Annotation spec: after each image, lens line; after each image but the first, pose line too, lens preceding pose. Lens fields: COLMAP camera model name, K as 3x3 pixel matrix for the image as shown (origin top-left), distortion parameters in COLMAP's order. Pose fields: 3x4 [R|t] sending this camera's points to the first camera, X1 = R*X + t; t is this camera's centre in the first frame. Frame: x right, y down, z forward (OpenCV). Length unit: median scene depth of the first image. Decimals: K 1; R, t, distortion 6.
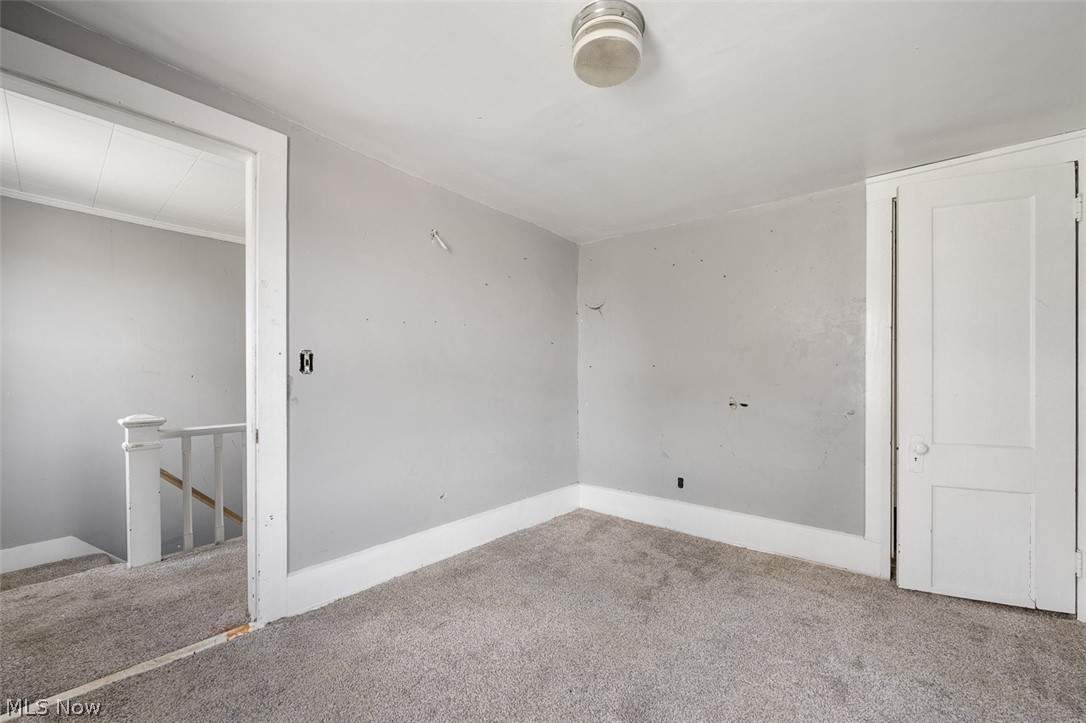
lens RADIAL K [[424.9, 0, 541.1], [0, 424.9, 372.0], [0, 0, 1]] dist [-0.001896, 0.000652]
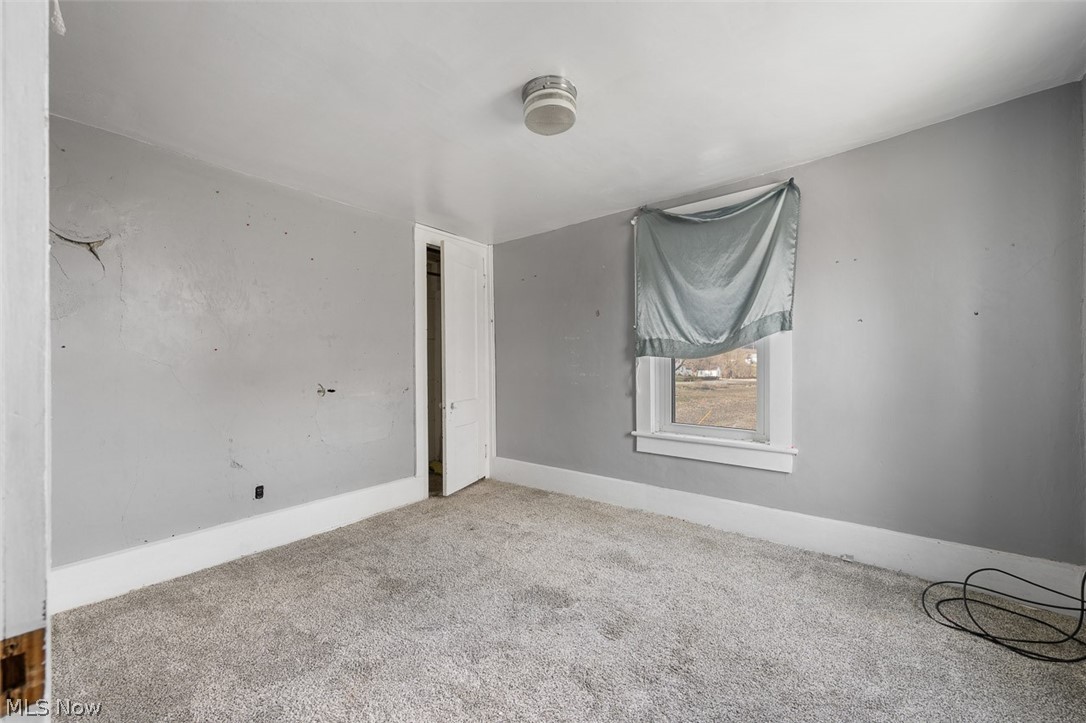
lens RADIAL K [[424.9, 0, 539.1], [0, 424.9, 360.2], [0, 0, 1]] dist [-0.001896, 0.000652]
pose [[-0.010209, 0.008382, 0.999913, -0.558652], [0.007062, 0.999941, -0.008310, 0.015626], [-0.999923, 0.006977, -0.010267, 0.508479]]
